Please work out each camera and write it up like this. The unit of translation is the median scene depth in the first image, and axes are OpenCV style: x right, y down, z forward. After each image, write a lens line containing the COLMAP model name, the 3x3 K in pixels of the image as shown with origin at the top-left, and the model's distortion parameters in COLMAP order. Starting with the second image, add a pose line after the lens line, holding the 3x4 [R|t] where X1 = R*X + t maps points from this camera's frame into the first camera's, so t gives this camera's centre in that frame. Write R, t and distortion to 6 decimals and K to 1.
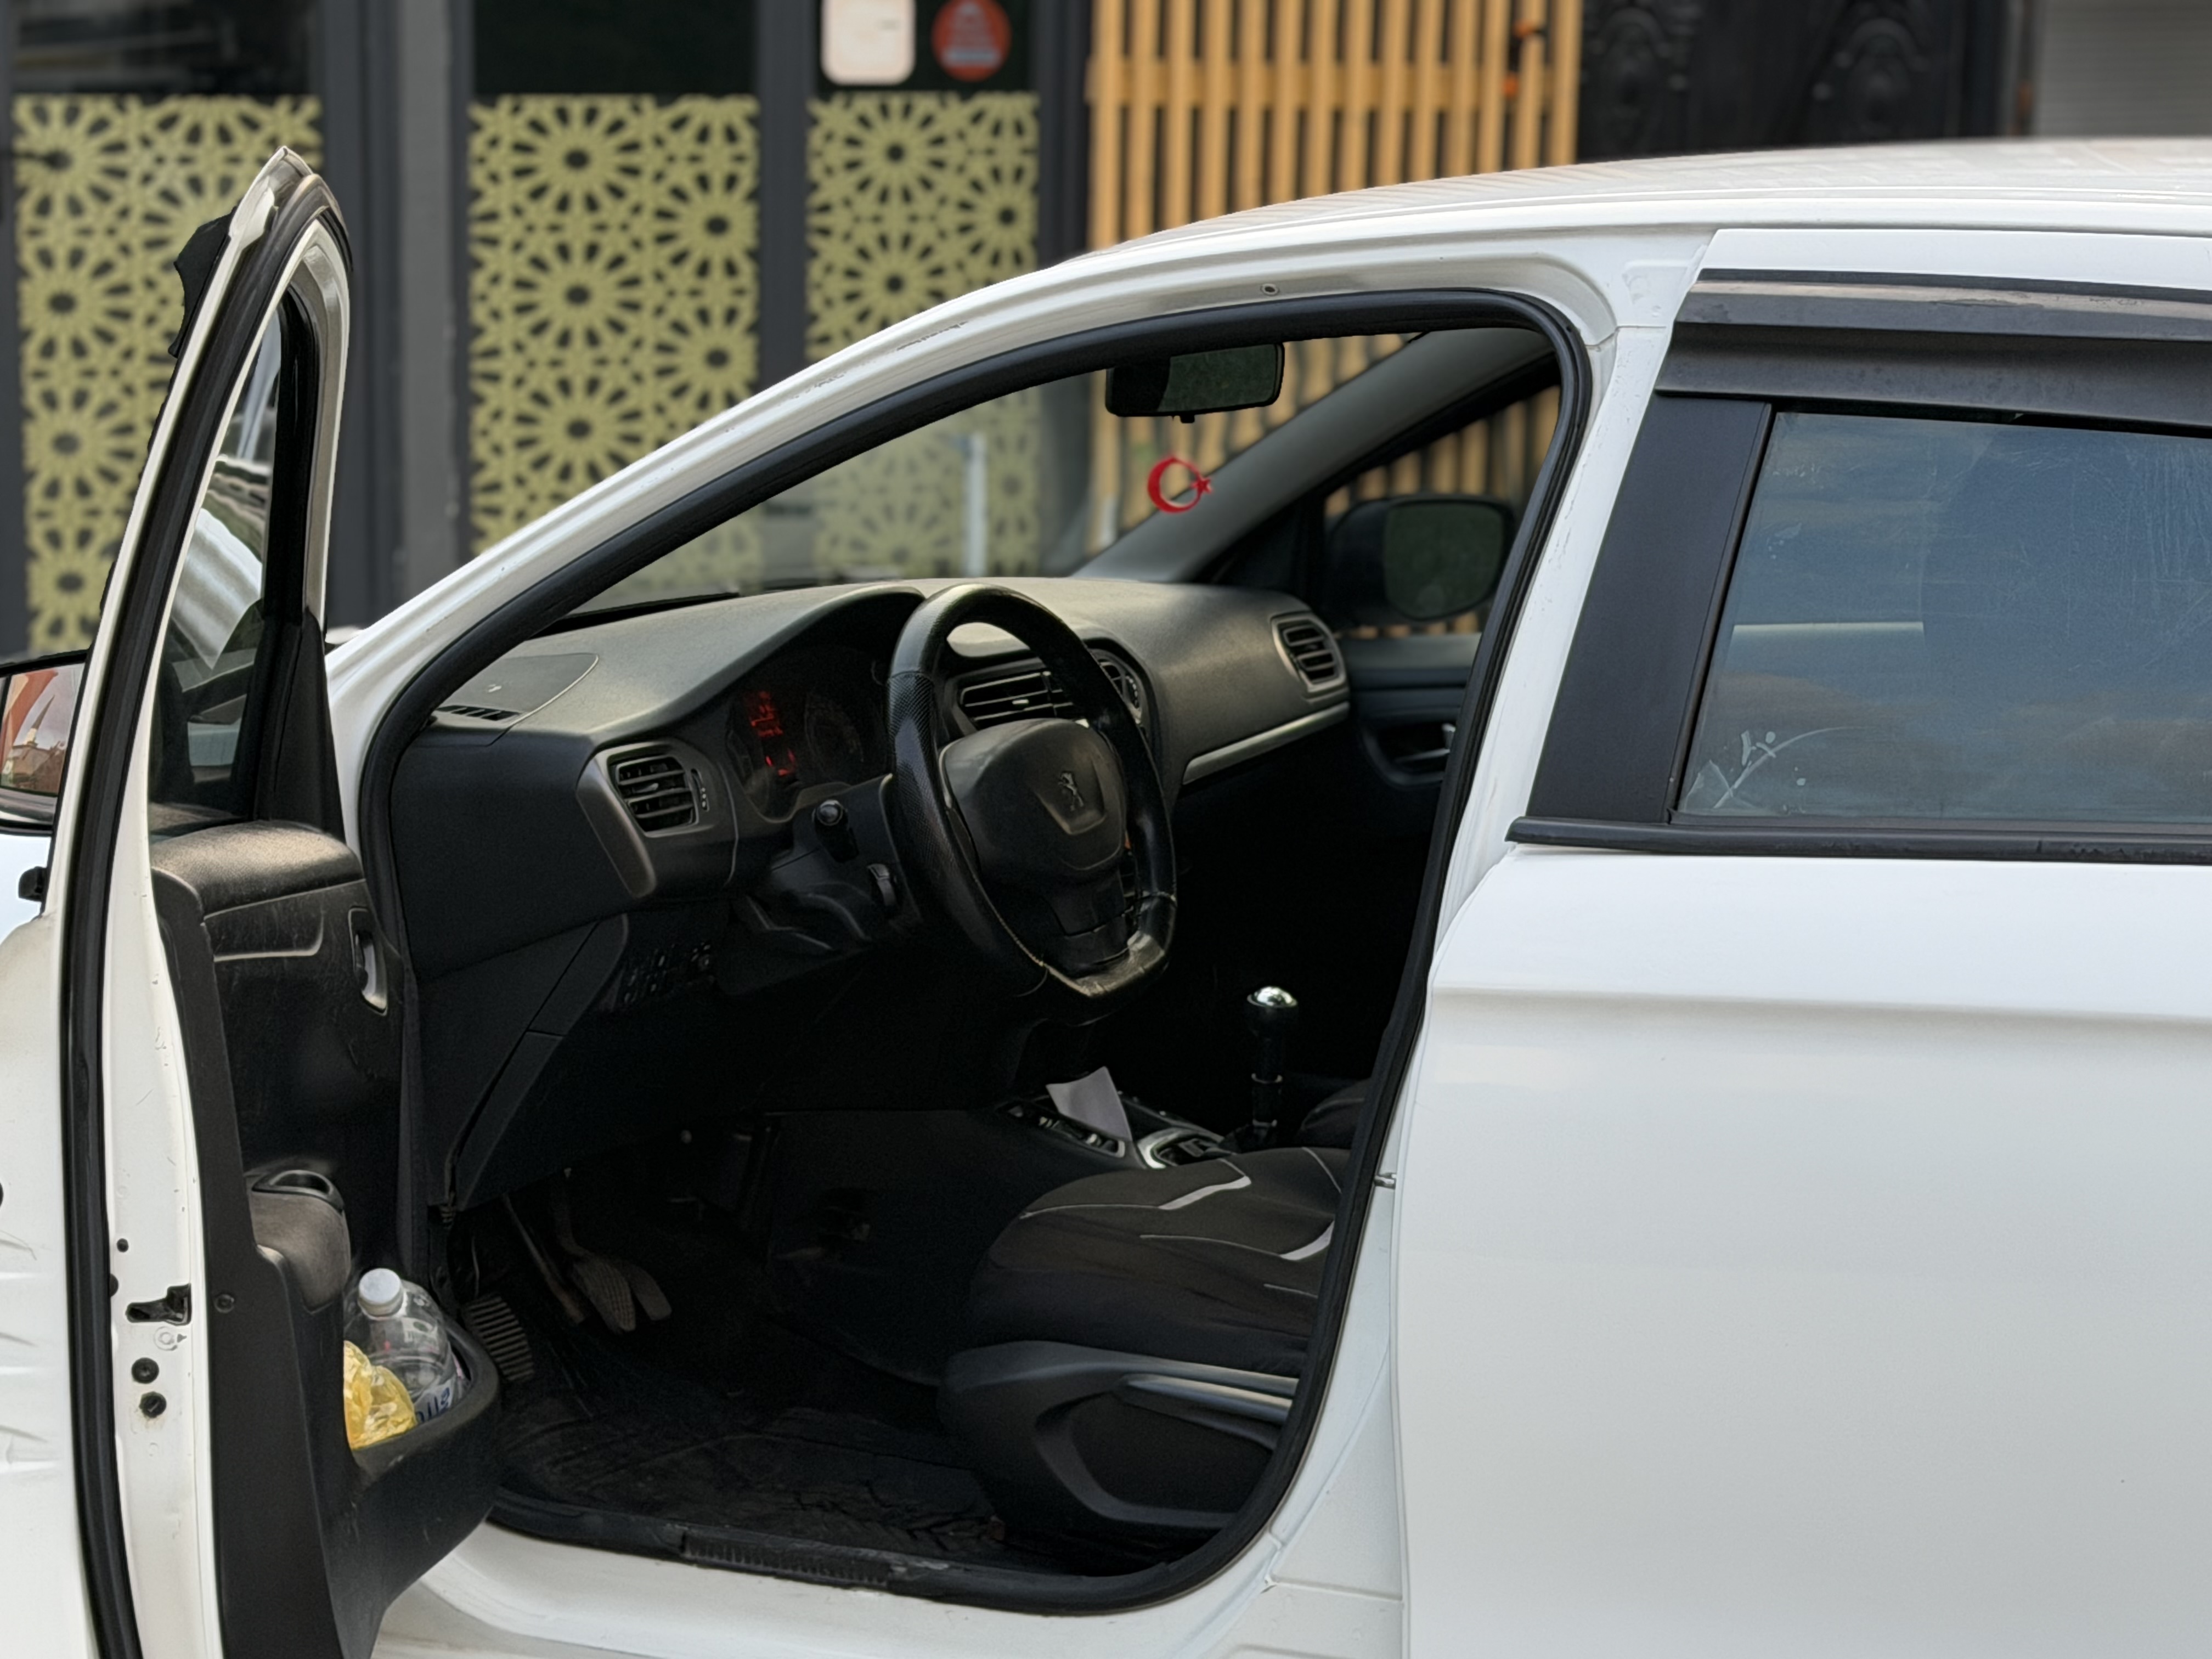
lens RADIAL K [[4946.4, 0, 1101.9], [0, 4946.4, 832.3], [0, 0, 1]] dist [0.149452, 0.000000]
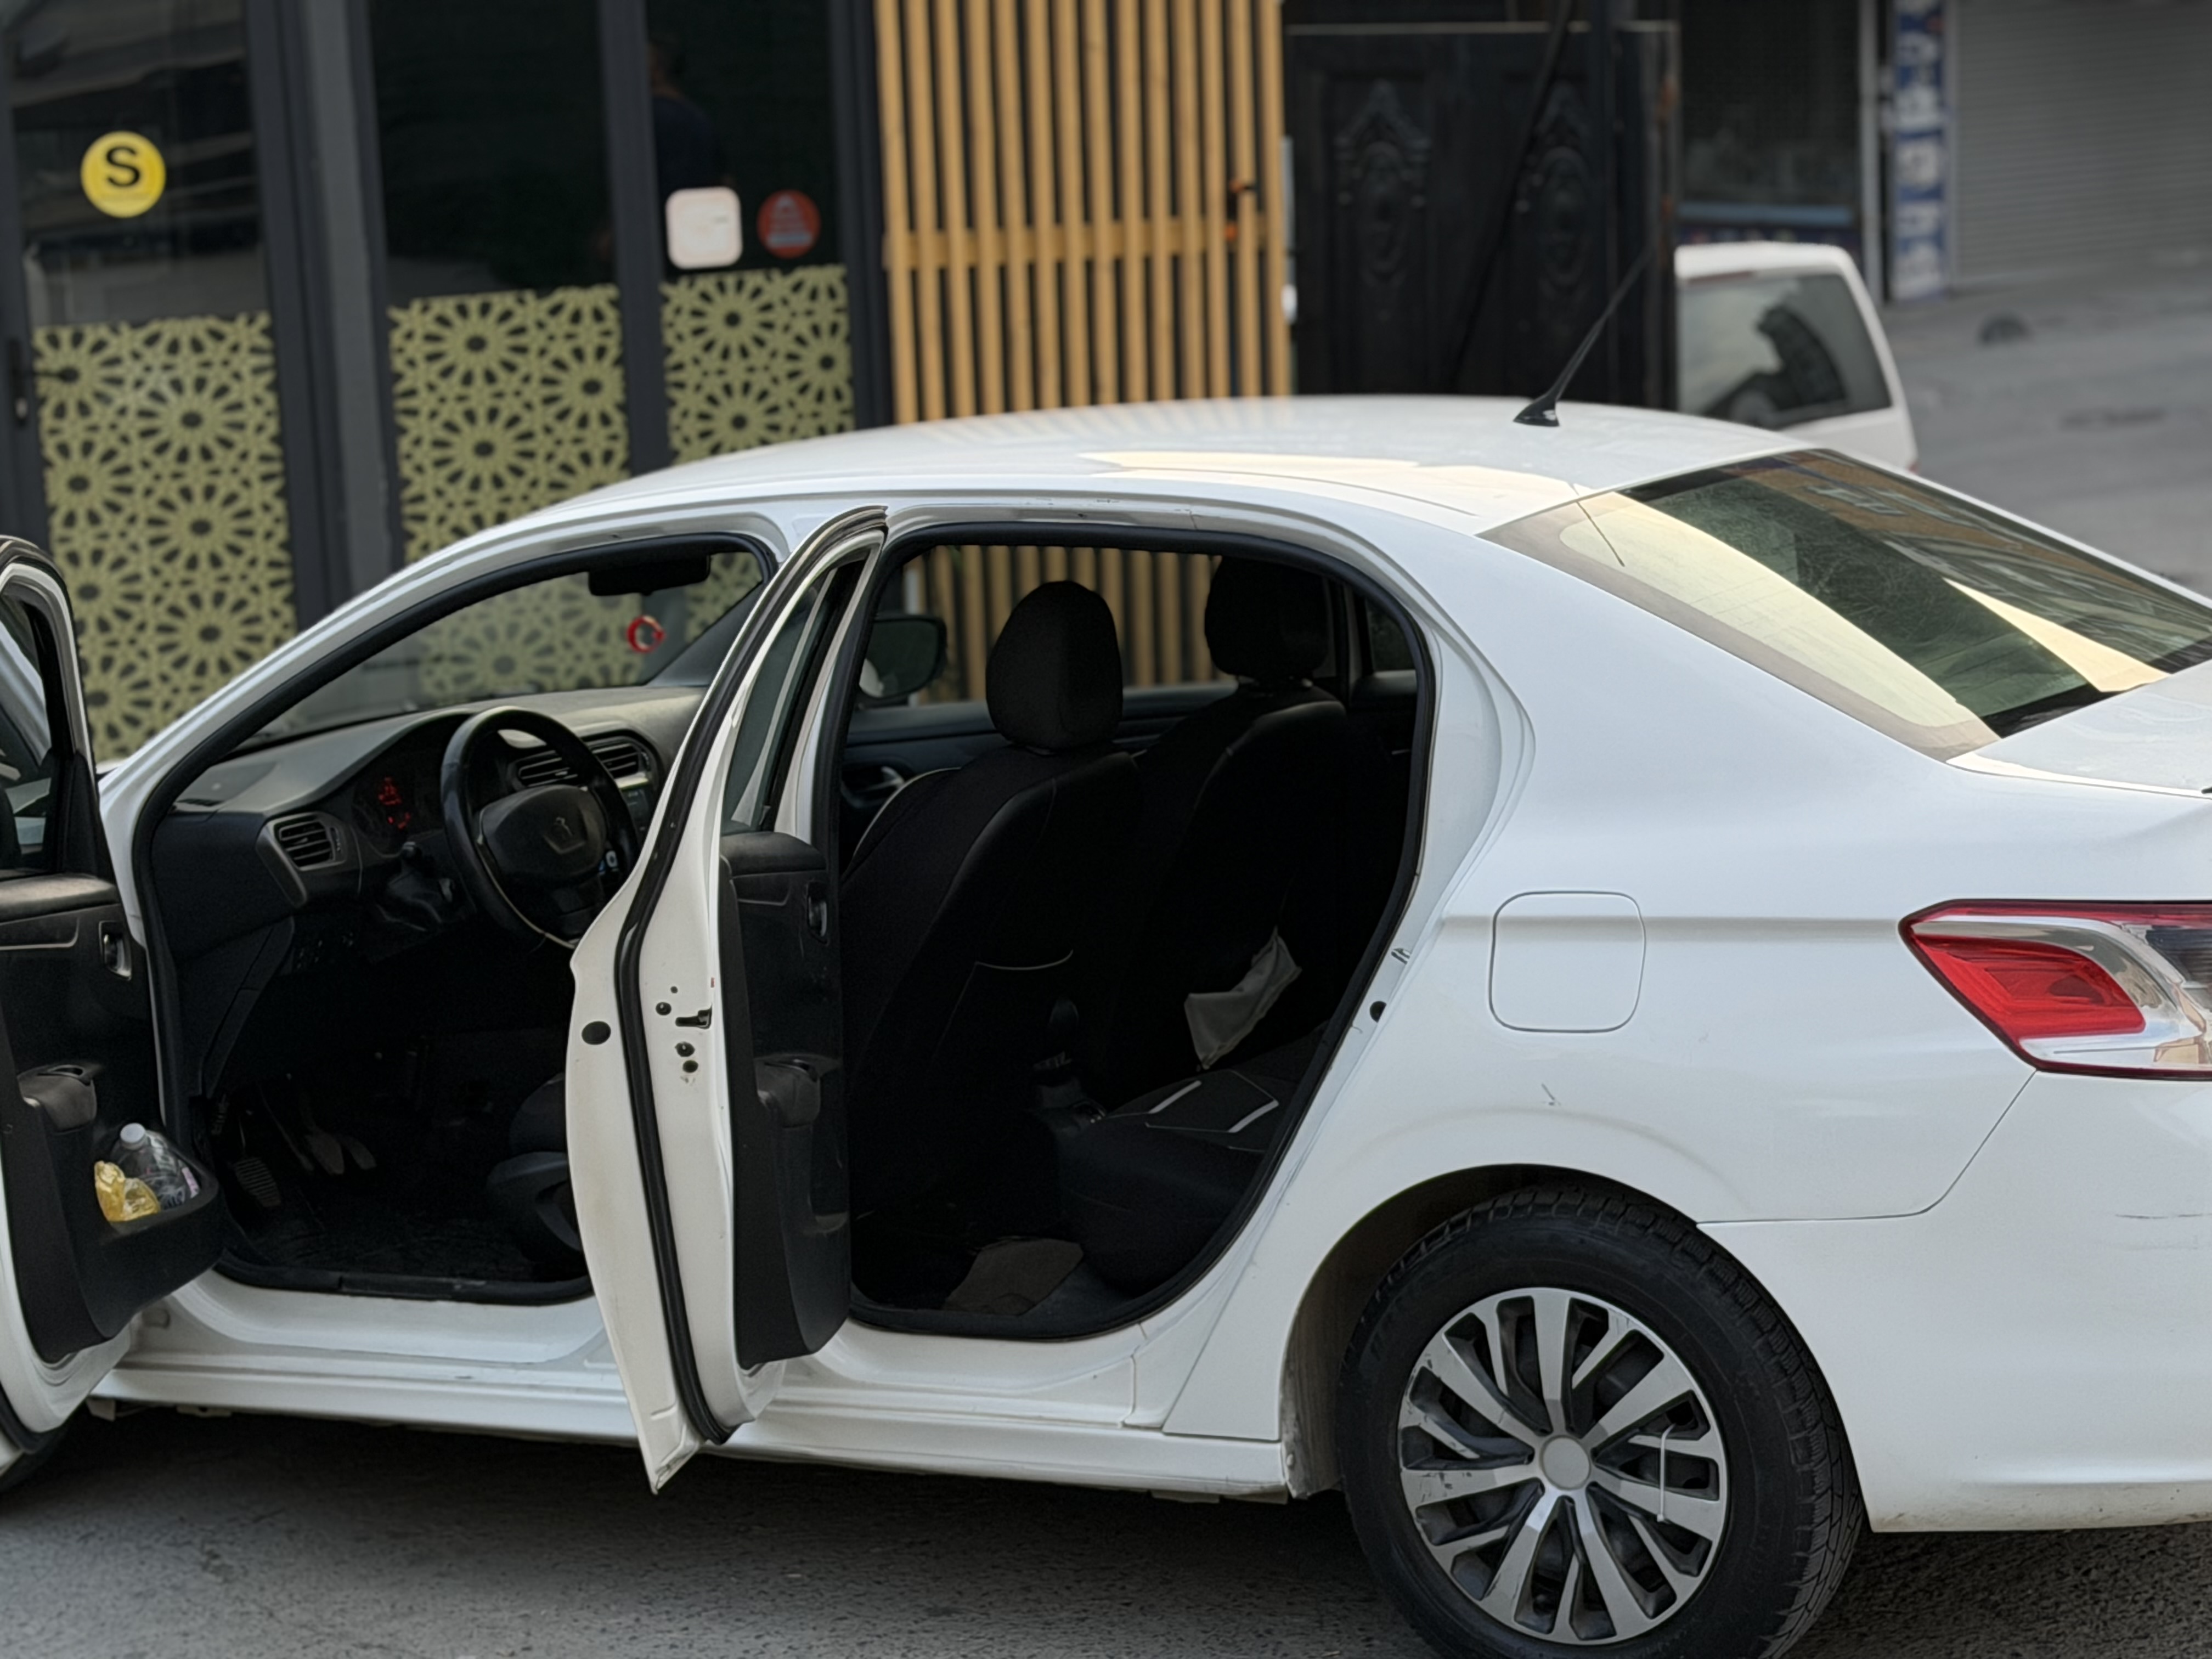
lens RADIAL K [[4946.4, 0, 1109.4], [0, 4946.4, 825.2], [0, 0, 1]] dist [0.149452, 0.000000]
pose [[0.997598, -0.057782, -0.038200, 0.101574], [0.057637, 0.998326, -0.004897, 0.004002], [0.038419, 0.002683, 0.999258, -0.278494]]
